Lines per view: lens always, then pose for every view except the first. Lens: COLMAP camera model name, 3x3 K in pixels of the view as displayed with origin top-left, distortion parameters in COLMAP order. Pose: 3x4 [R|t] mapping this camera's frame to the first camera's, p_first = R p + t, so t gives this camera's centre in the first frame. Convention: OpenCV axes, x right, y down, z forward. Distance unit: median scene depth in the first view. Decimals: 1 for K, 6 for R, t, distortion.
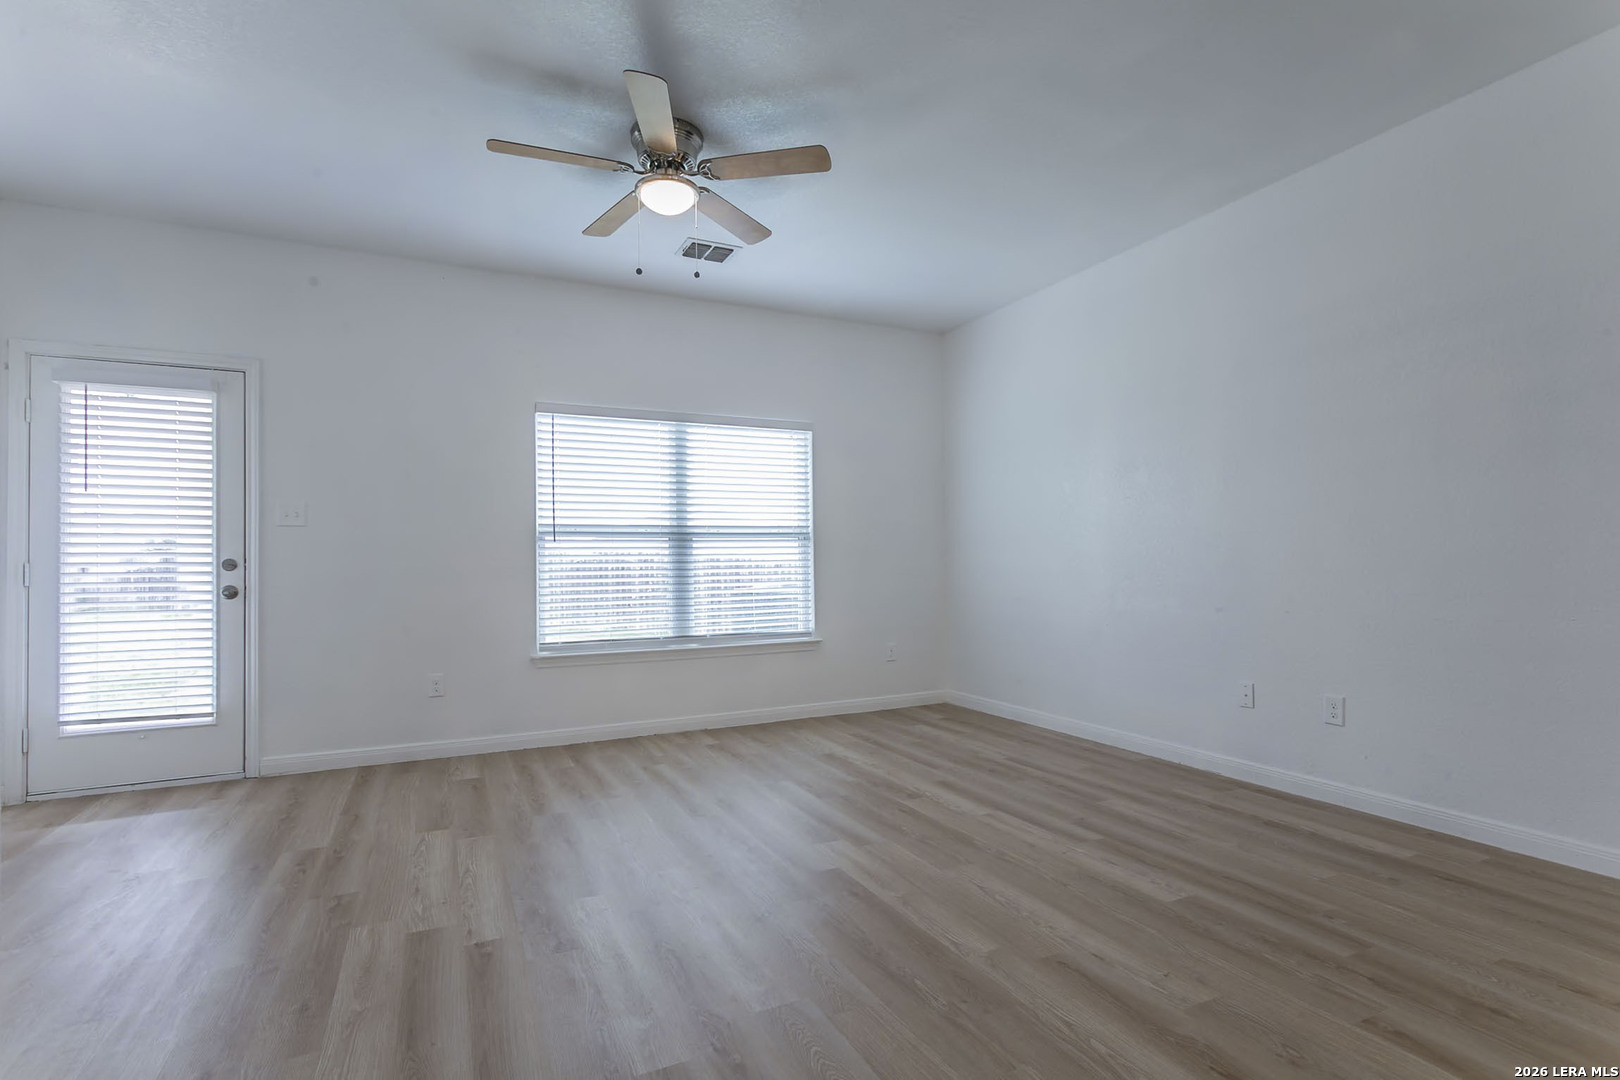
lens RADIAL K [[787.0, 0, 810.7], [0, 787.0, 551.2], [0, 0, 1]] dist [-0.001282, 0.000378]
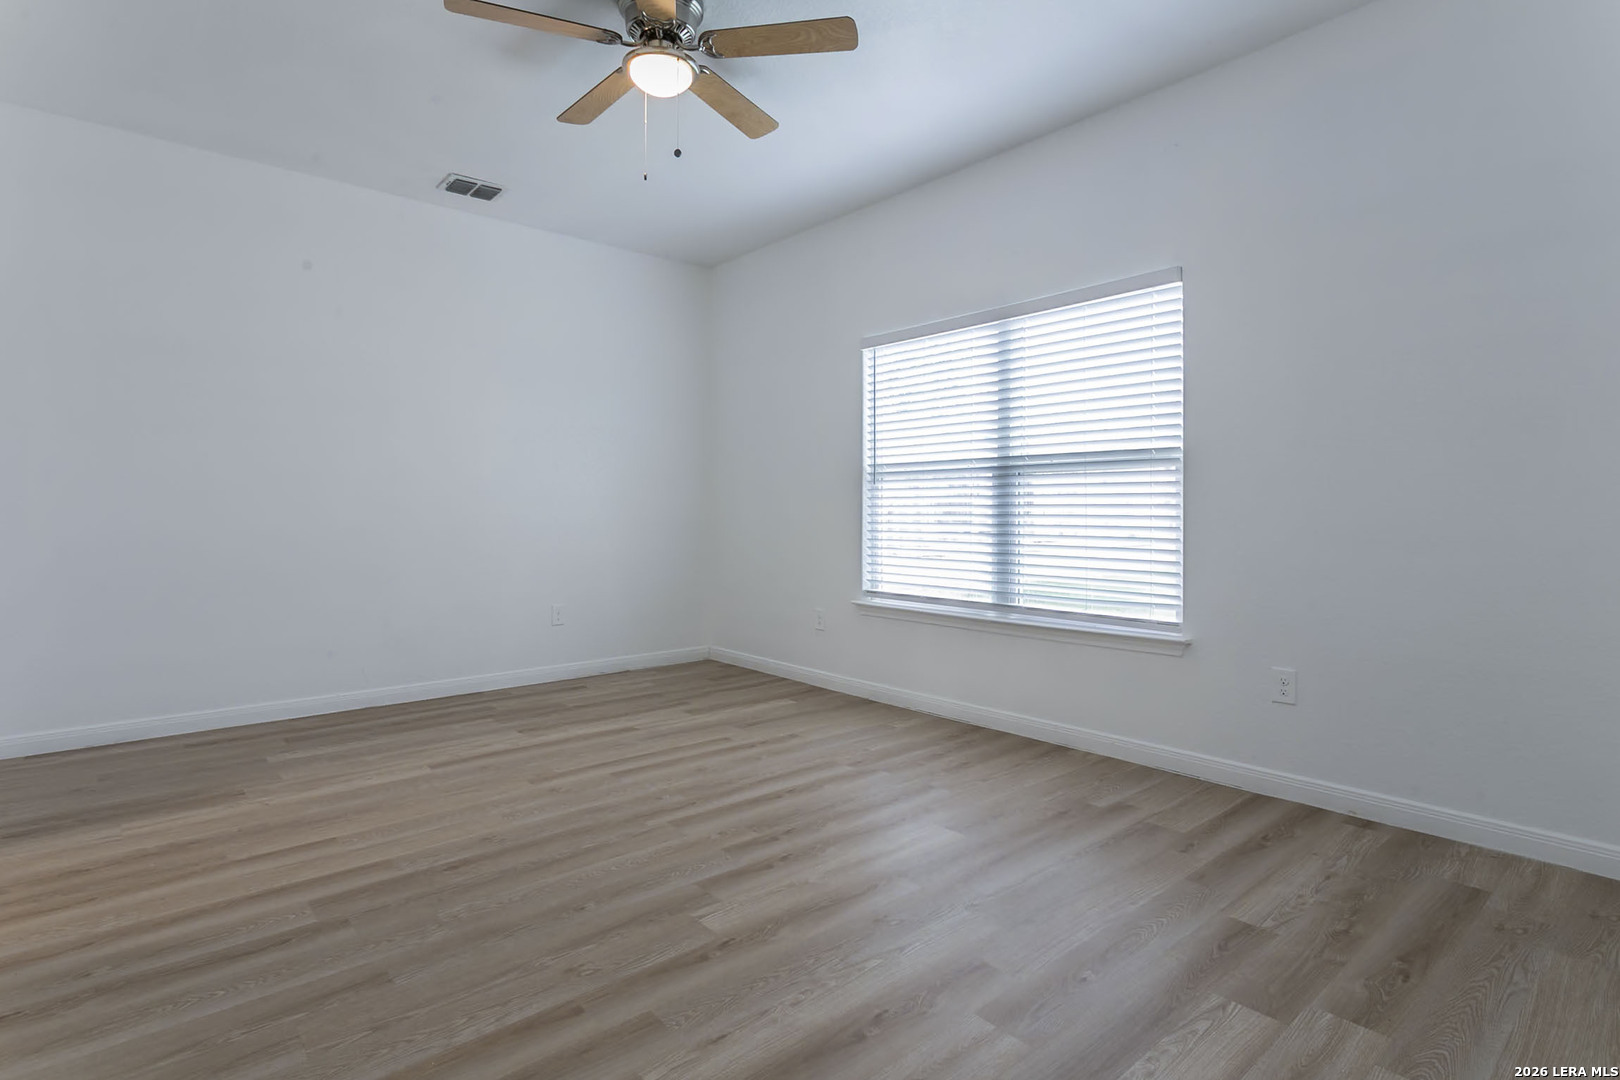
lens RADIAL K [[818.5, 0, 819.5], [0, 818.5, 512.9], [0, 0, 1]] dist [0.000184, 0.000105]
pose [[0.272577, 0.012315, -0.962055, 0.553096], [0.009147, 0.999840, 0.015390, 0.007214], [0.962090, -0.012995, 0.272421, 0.619826]]
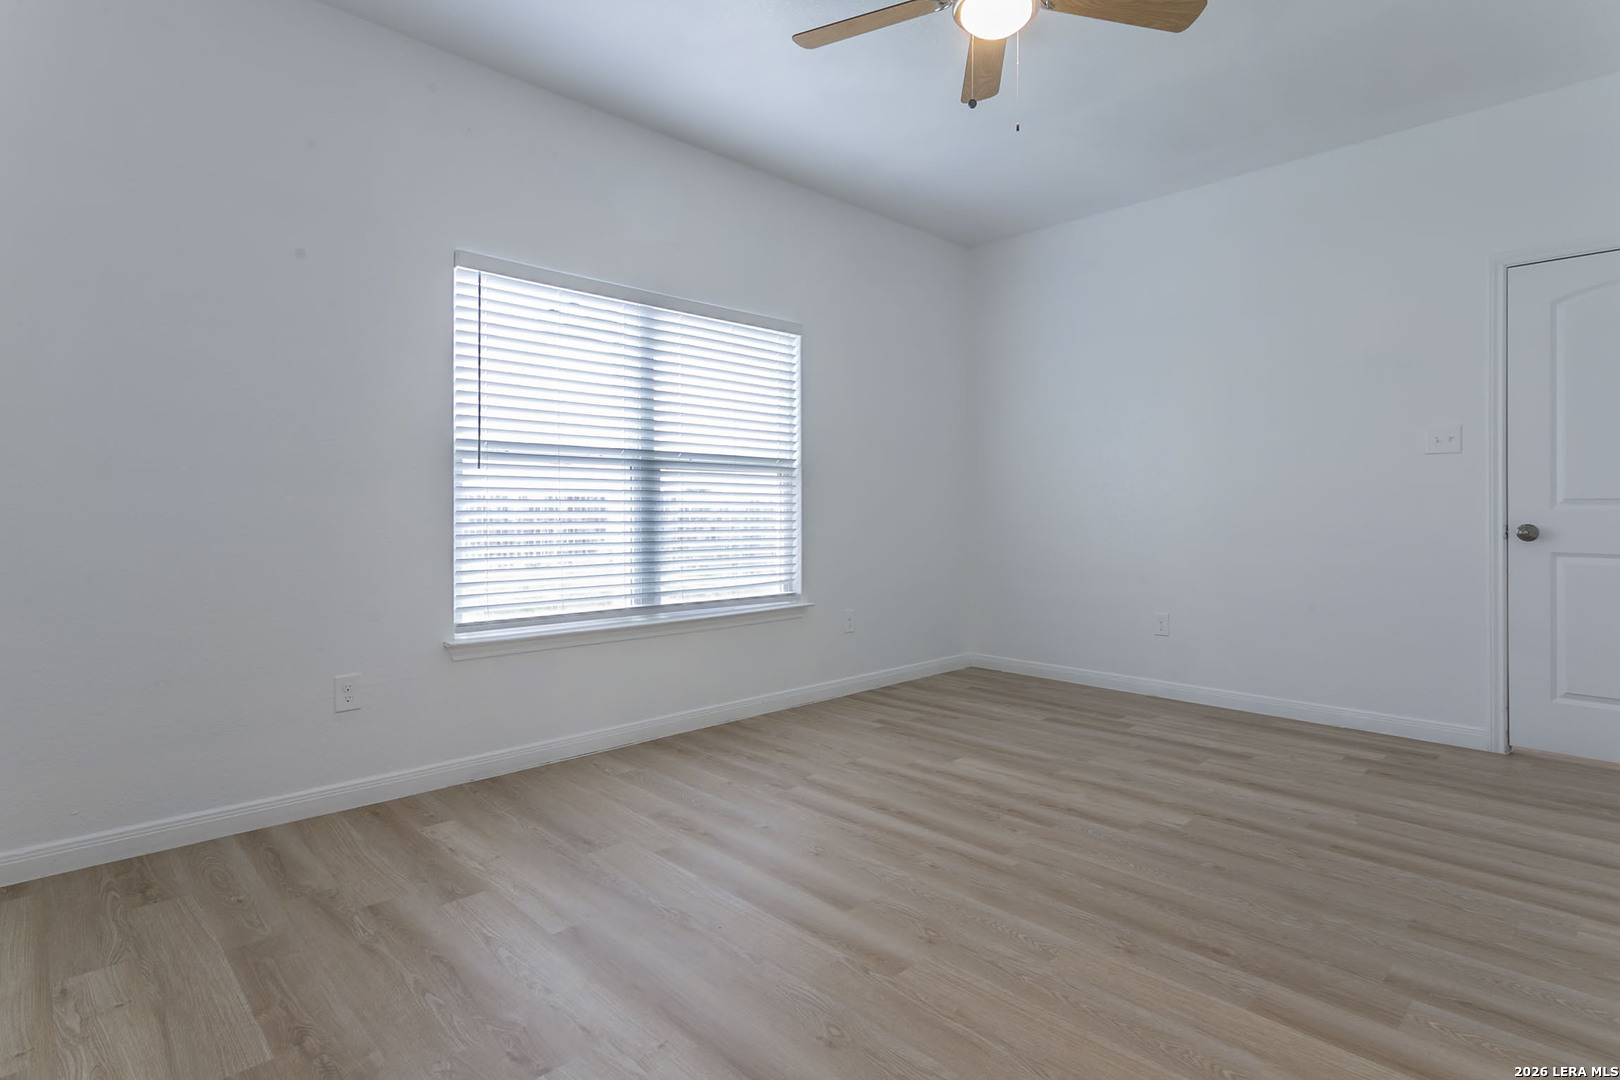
lens RADIAL K [[818.5, 0, 819.5], [0, 818.5, 512.9], [0, 0, 1]] dist [0.000184, 0.000105]
pose [[0.946103, 0.012369, 0.323629, -0.259813], [-0.017395, 0.999769, 0.012643, 0.011931], [-0.323398, -0.017591, 0.946100, 0.244896]]
